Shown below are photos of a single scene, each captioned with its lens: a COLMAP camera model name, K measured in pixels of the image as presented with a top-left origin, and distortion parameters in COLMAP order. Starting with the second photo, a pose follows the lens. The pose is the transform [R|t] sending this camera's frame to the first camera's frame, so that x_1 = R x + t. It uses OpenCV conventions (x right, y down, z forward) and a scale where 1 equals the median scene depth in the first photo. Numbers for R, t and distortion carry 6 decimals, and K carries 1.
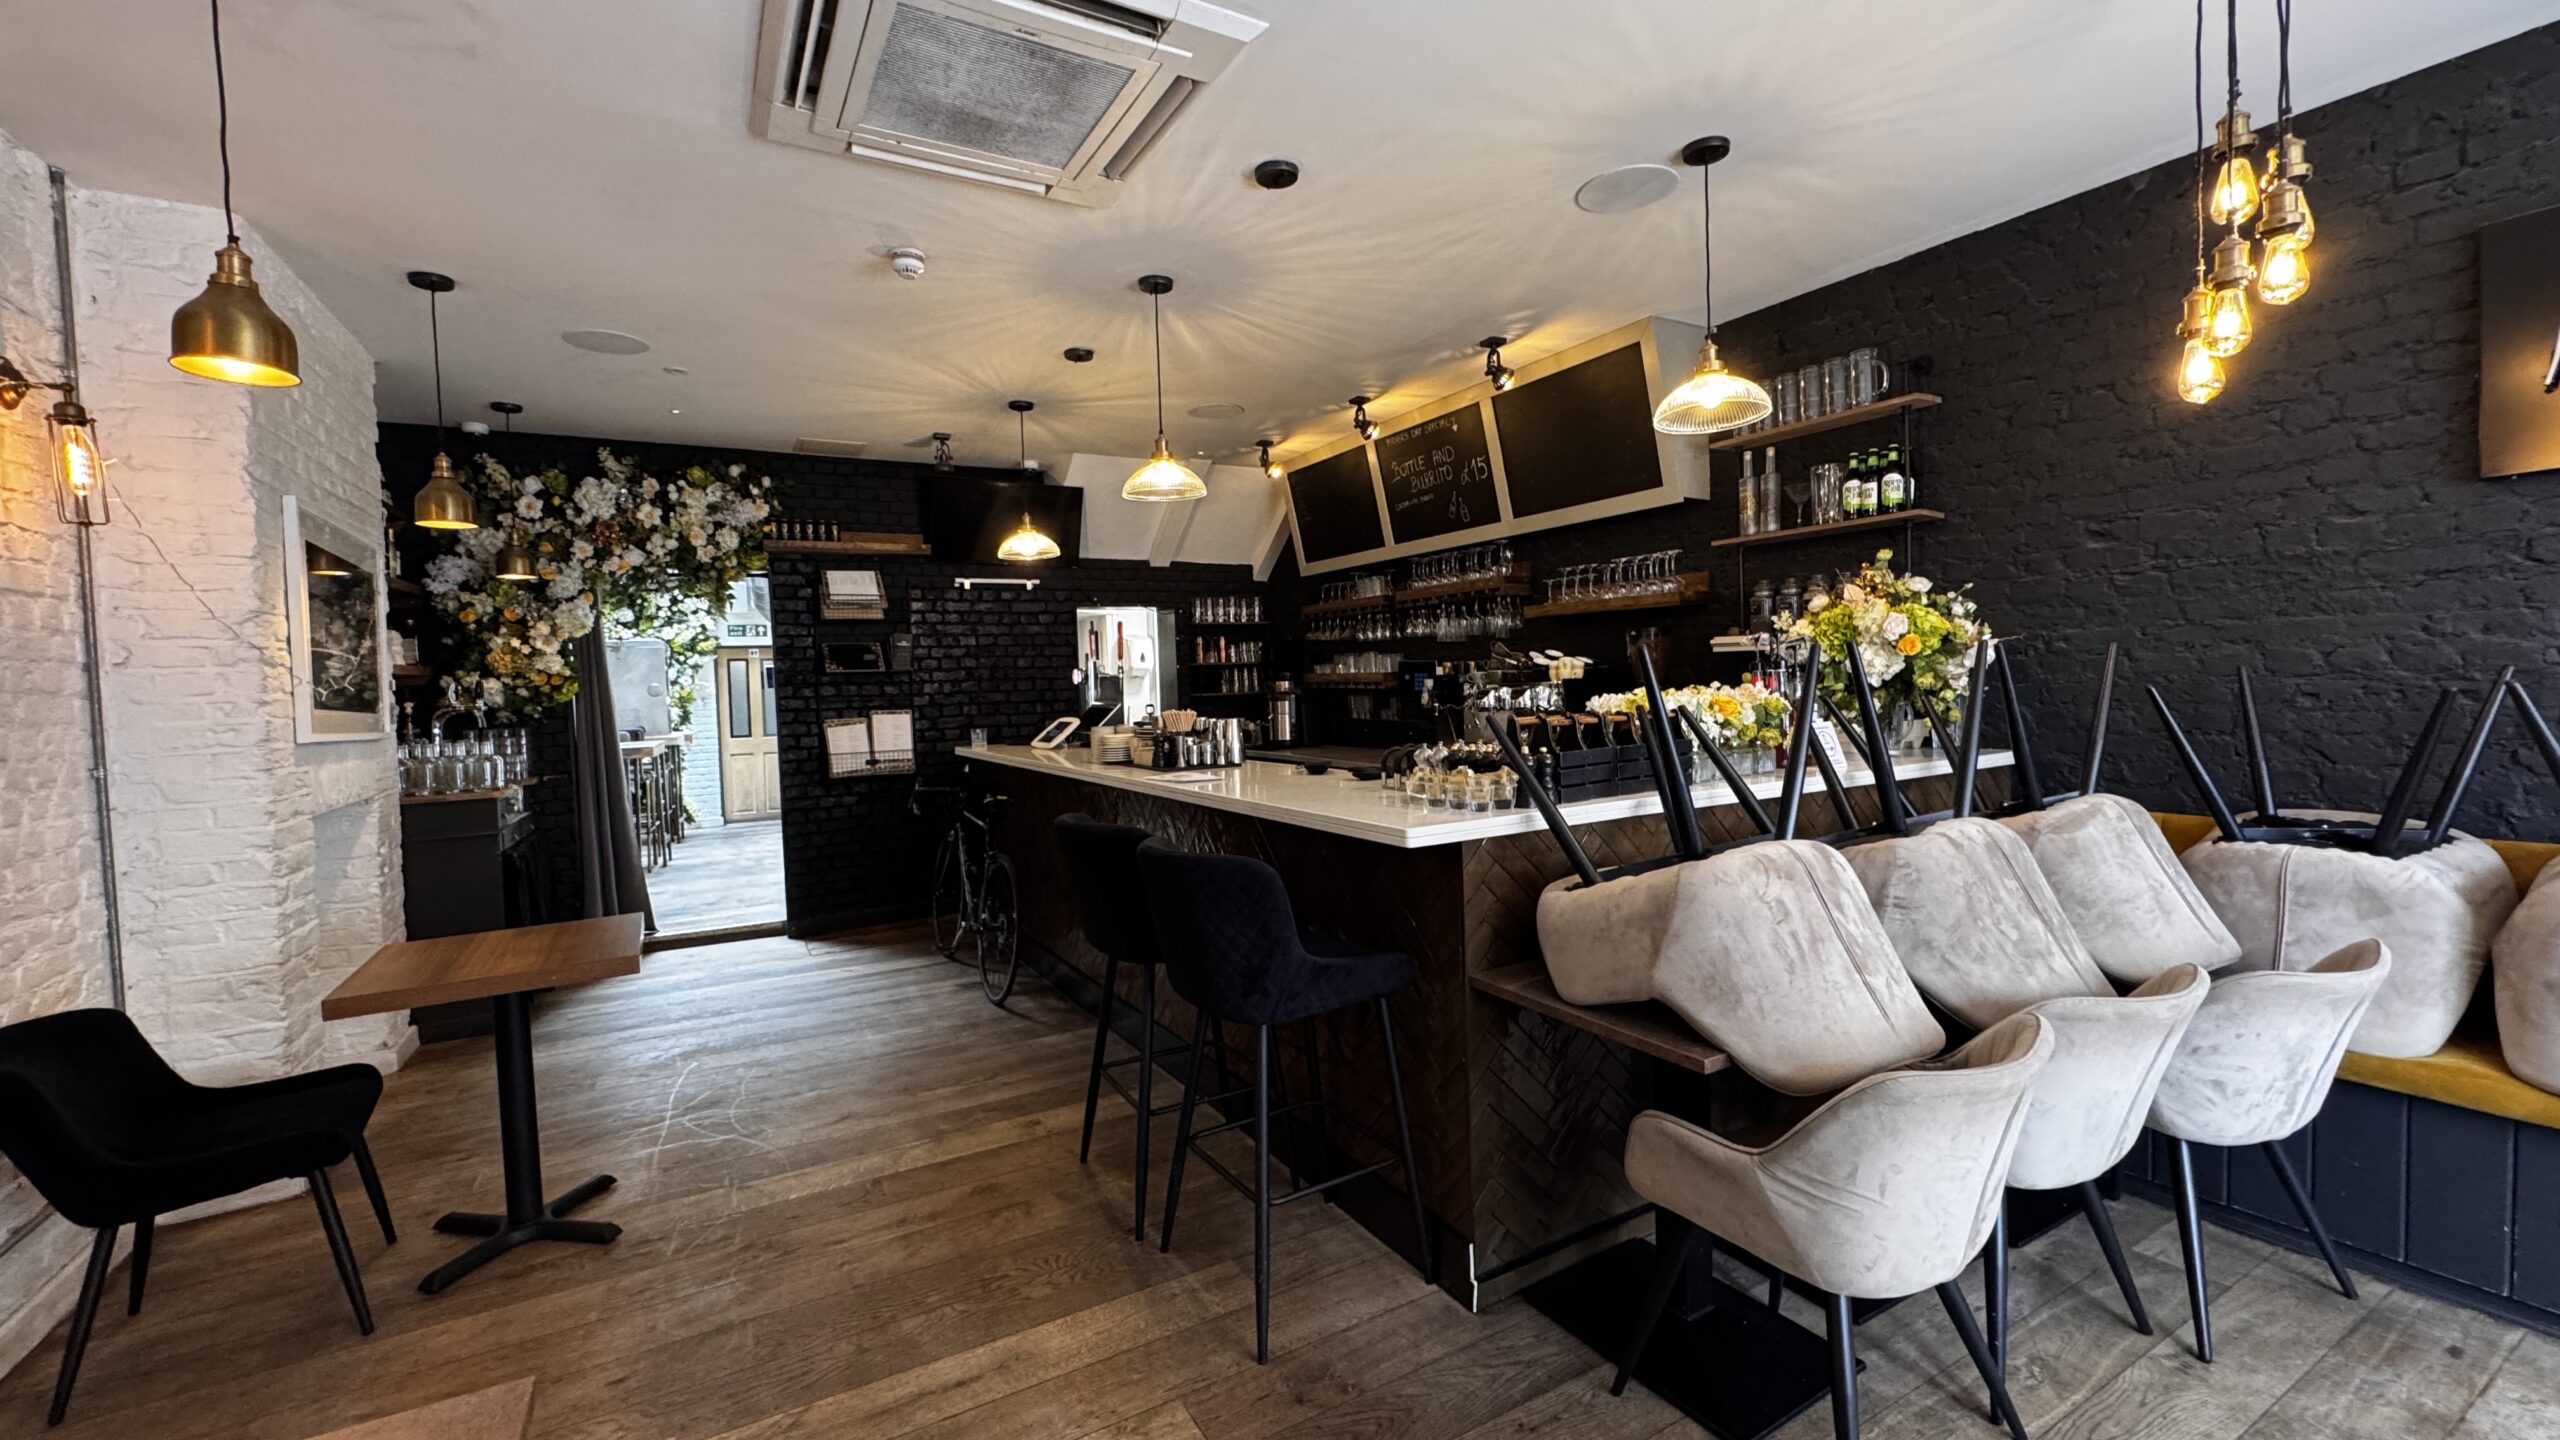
lens RADIAL K [[1022.1, 0, 1280.0], [0, 1022.1, 720.0], [0, 0, 1]] dist [-0.001015, 0.000006]
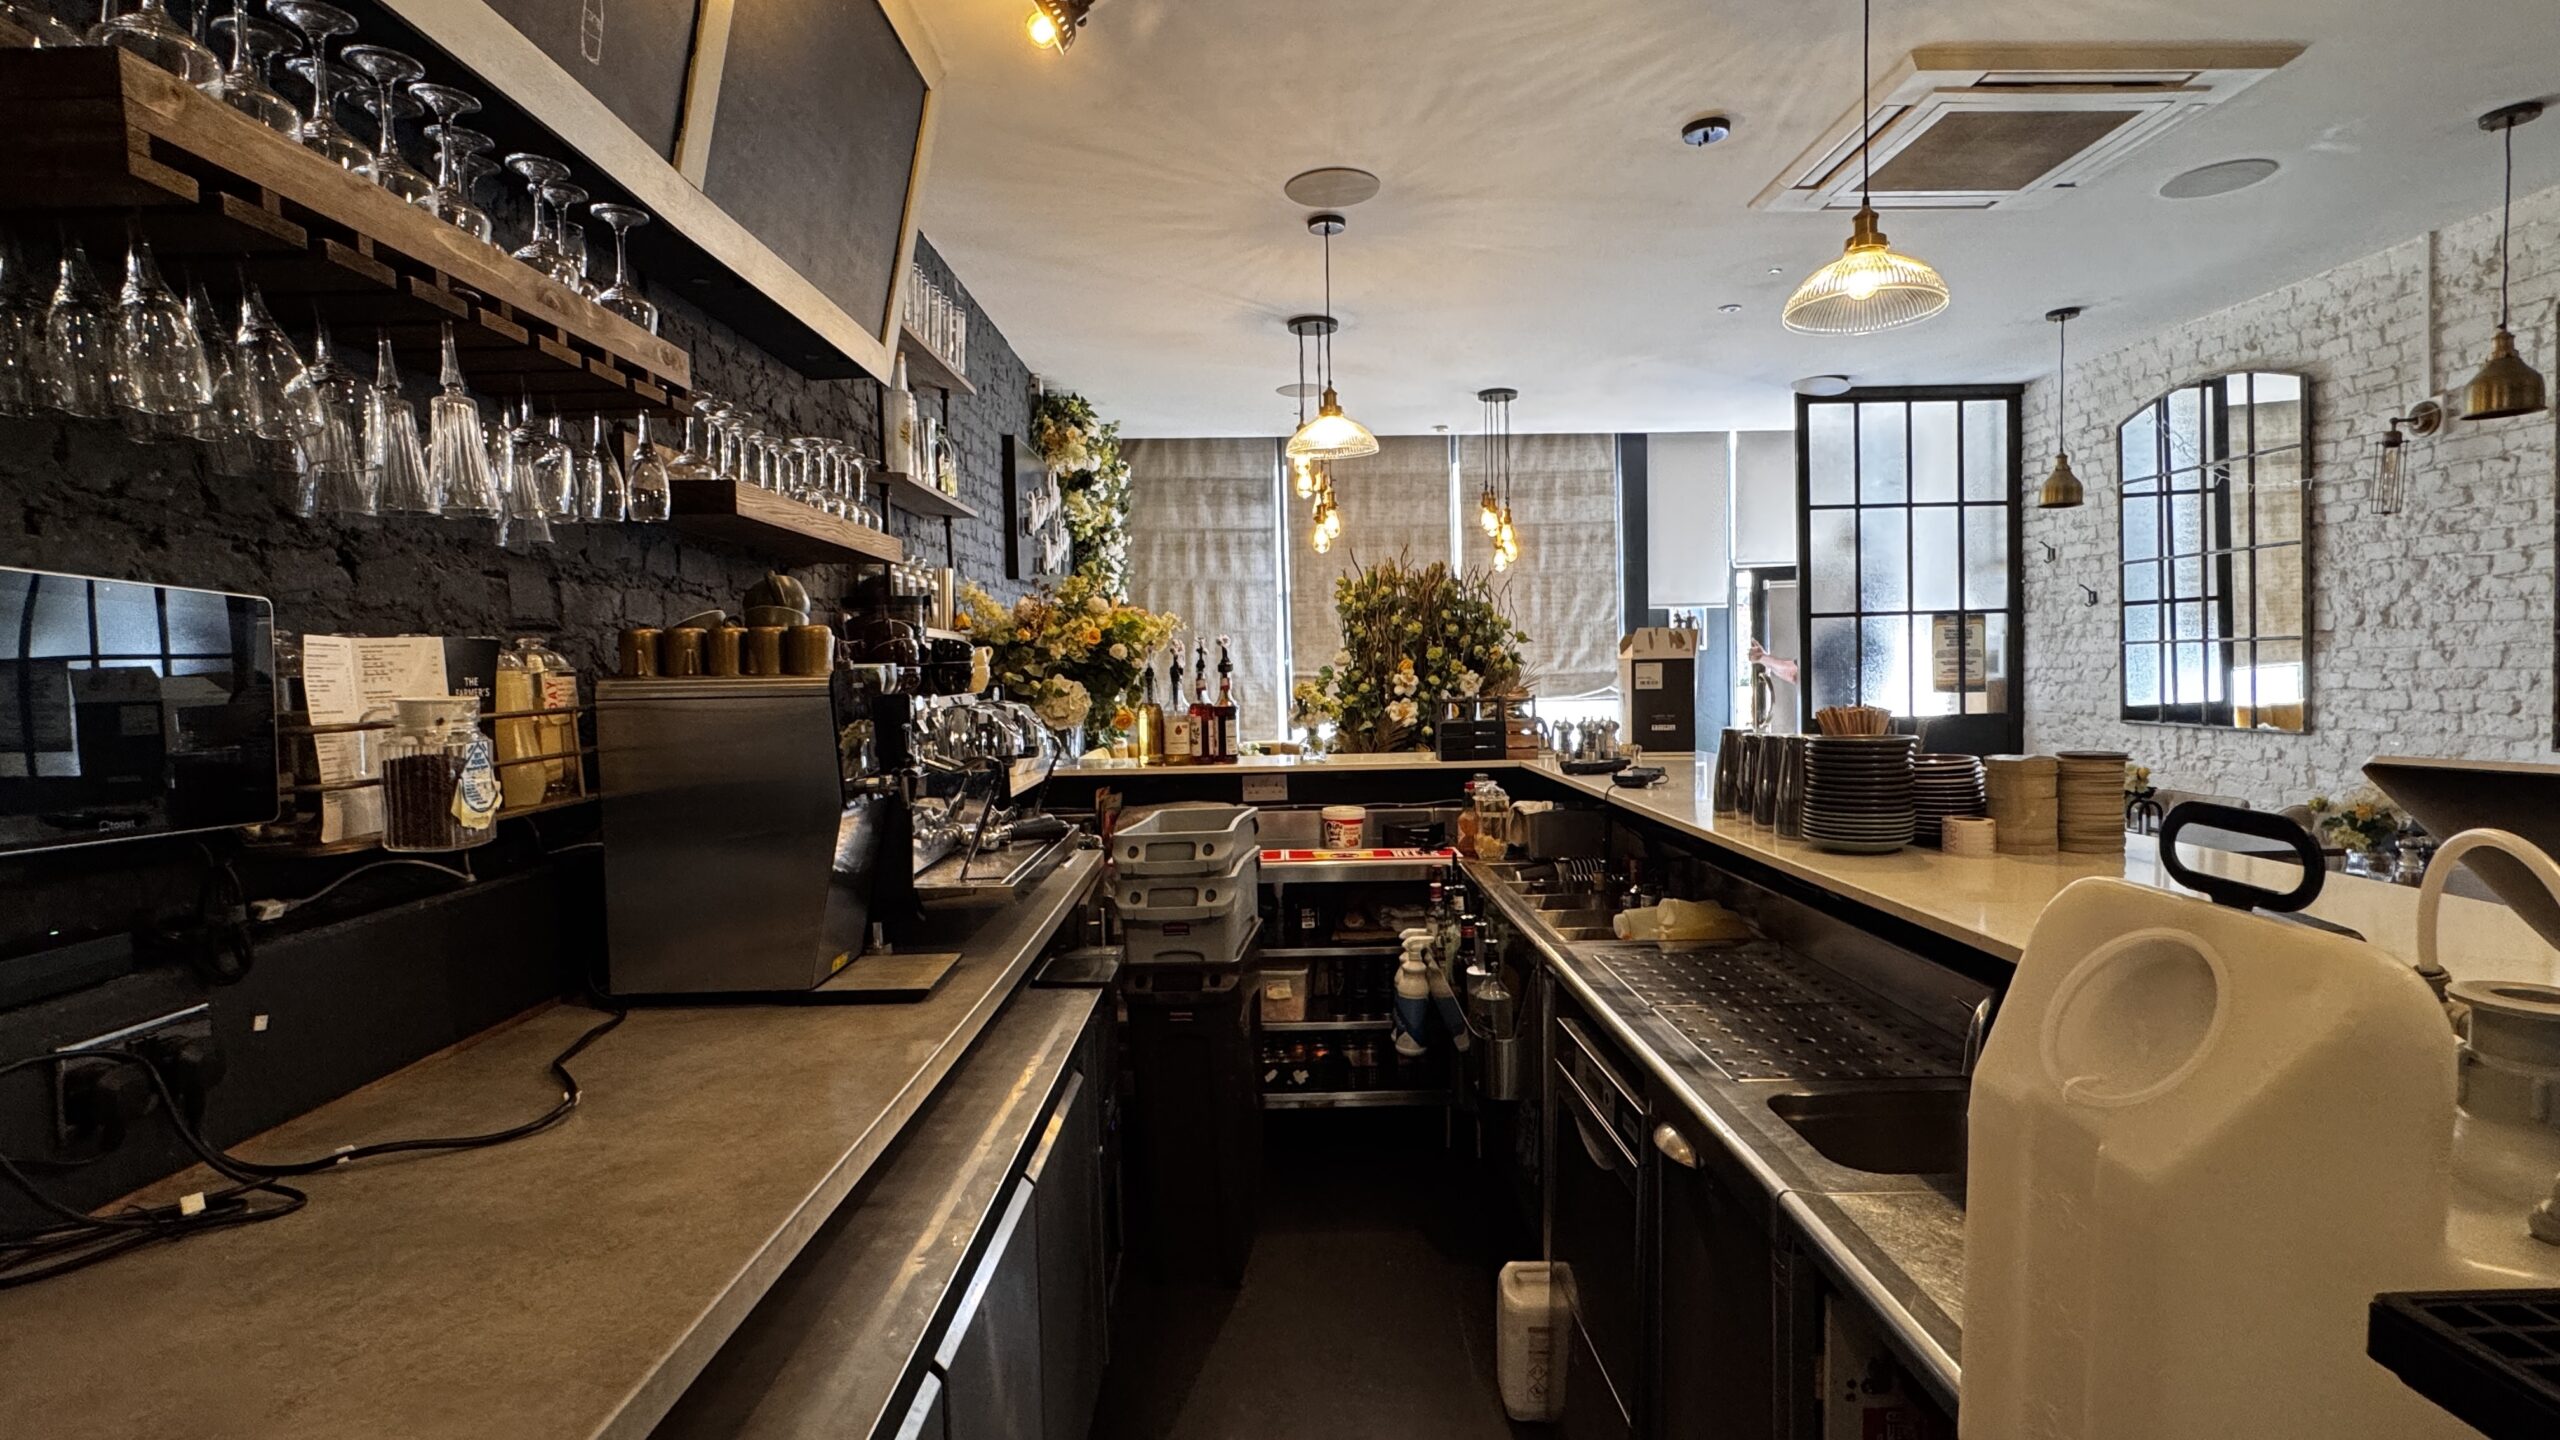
lens RADIAL K [[1193.6, 0, 1277.2], [0, 1193.6, 720.0], [0, 0, 1]] dist [-0.003130, -0.000856]
pose [[-0.866643, 0.029417, 0.498061, -0.101843], [0.069324, 0.995677, 0.061818, -0.039038], [-0.494089, 0.088102, -0.864936, 1.153764]]
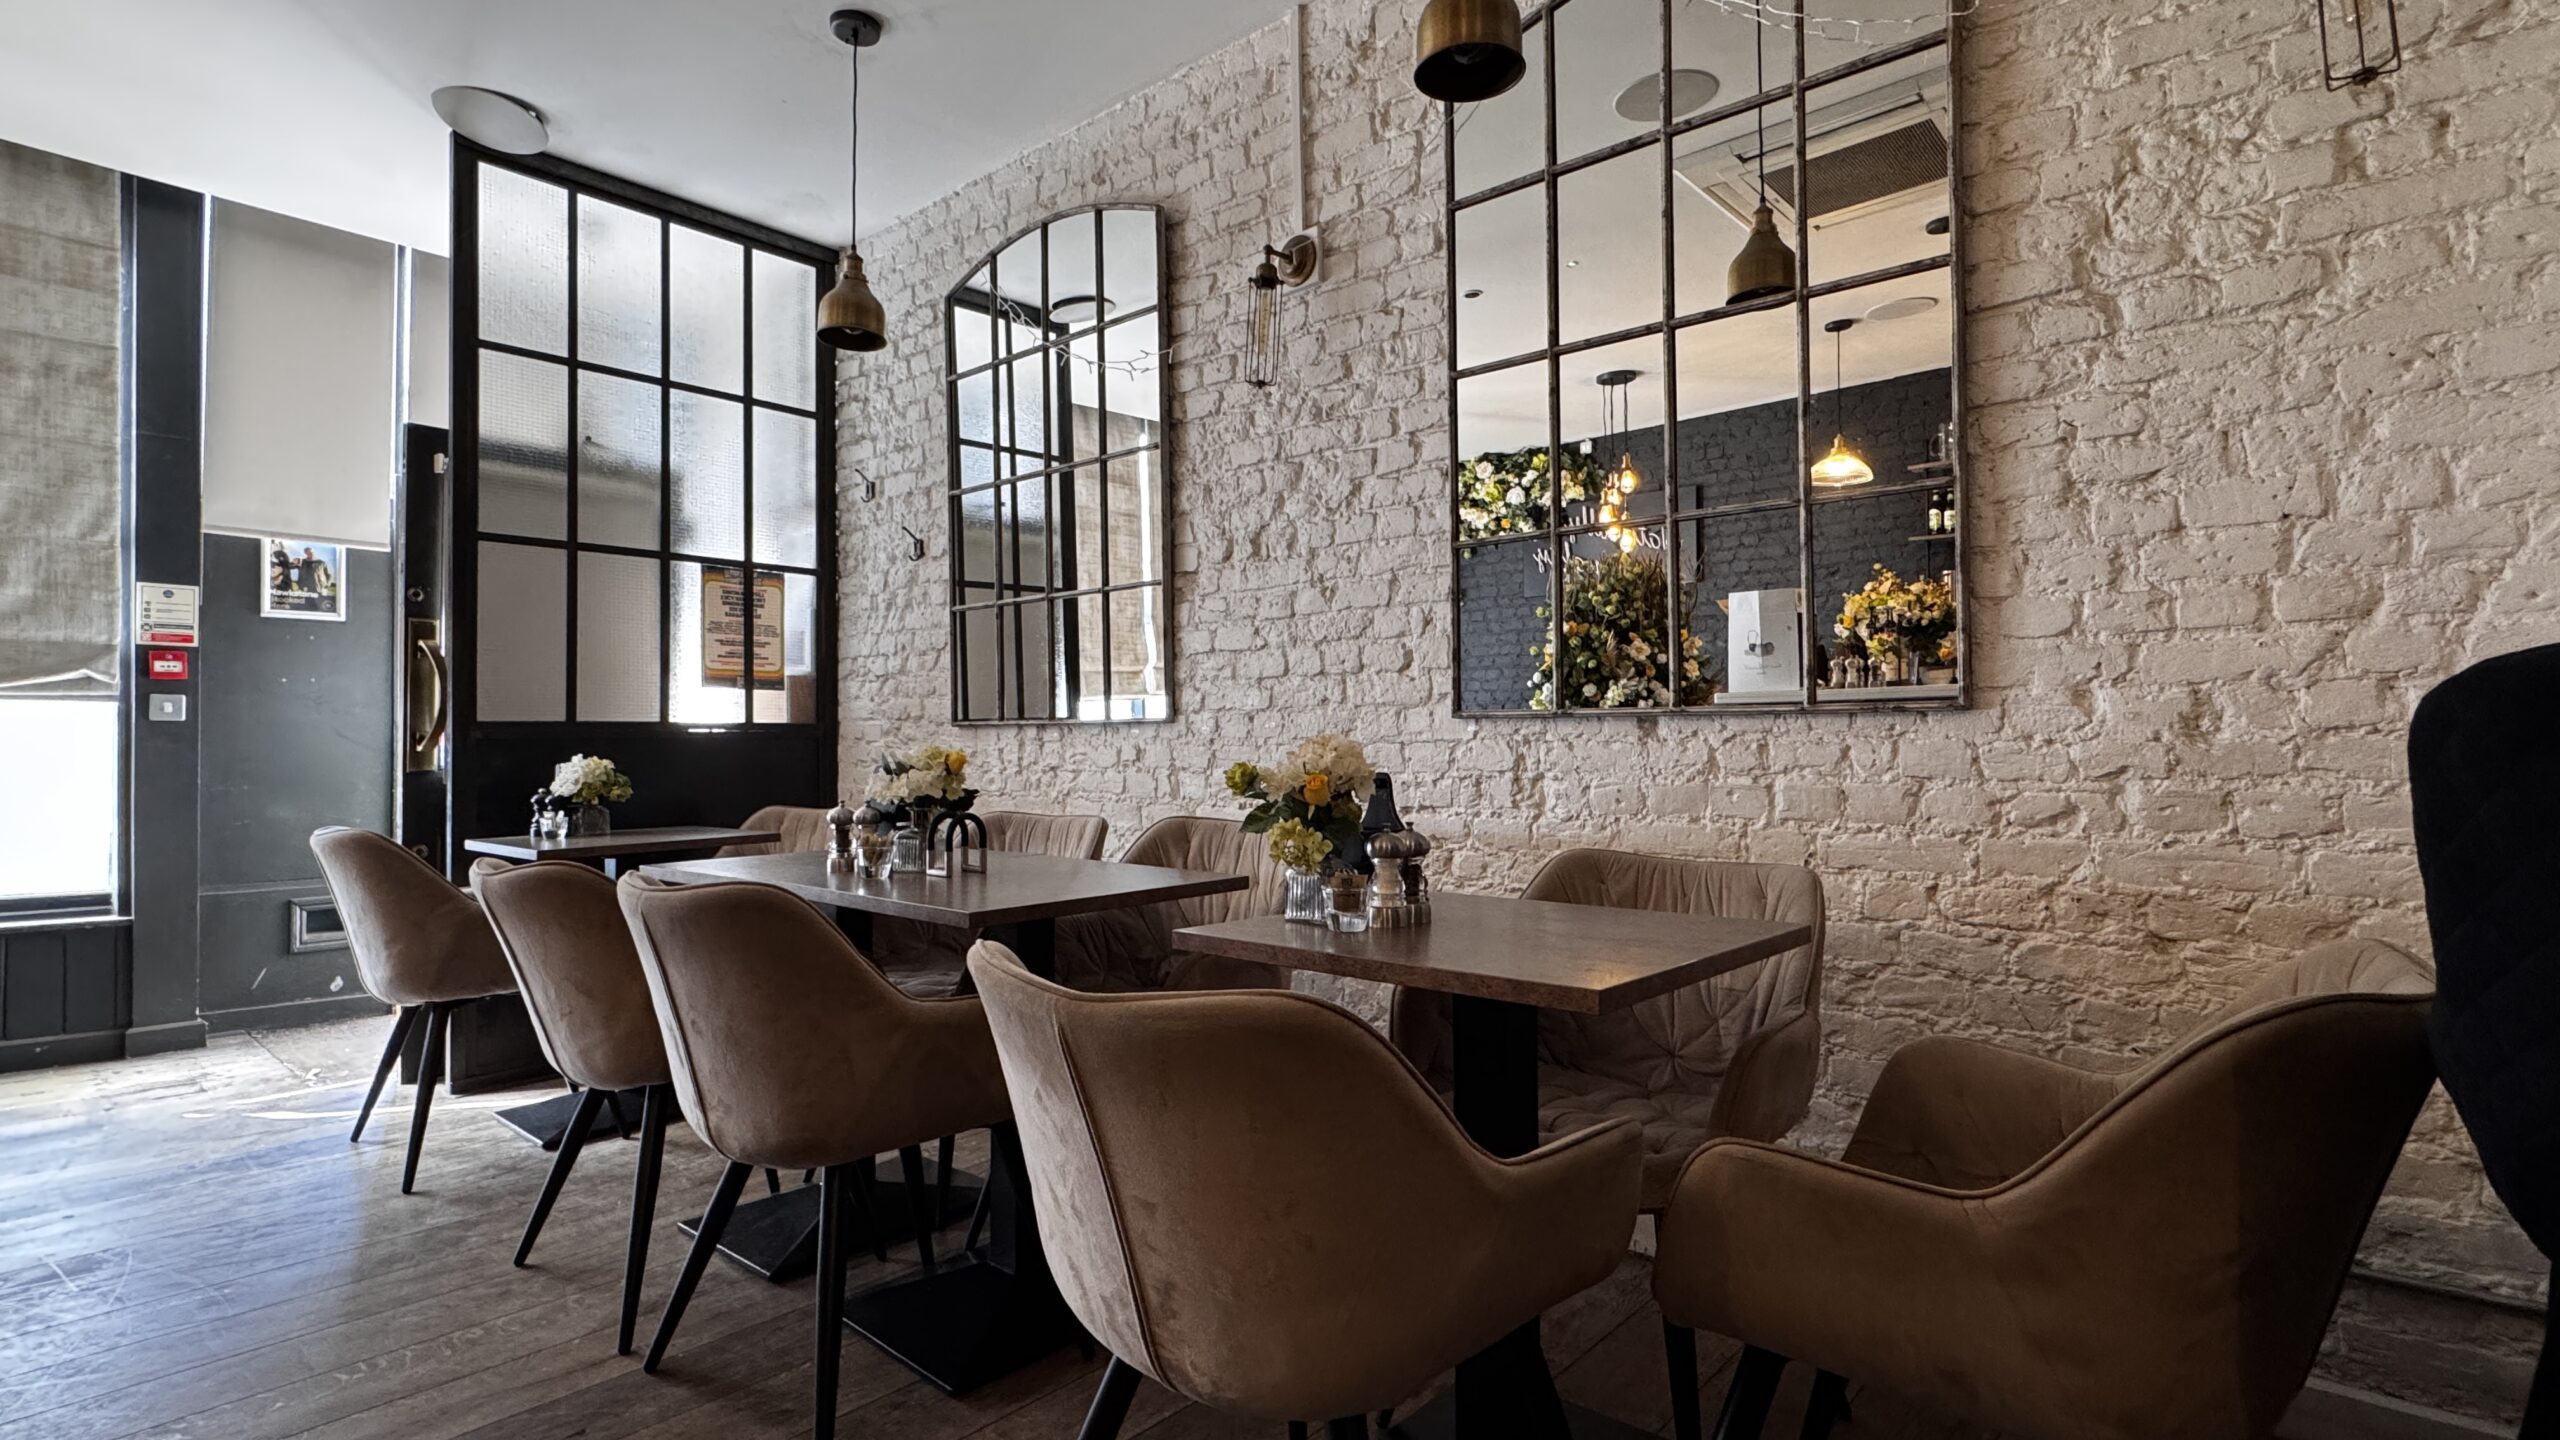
lens RADIAL K [[1193.6, 0, 1277.2], [0, 1193.6, 720.0], [0, 0, 1]] dist [-0.003130, -0.000856]
pose [[-0.947037, 0.028592, -0.319850, -0.176943], [0.020907, 0.999405, 0.027438, 0.058056], [0.320444, 0.019298, -0.947071, 0.634834]]
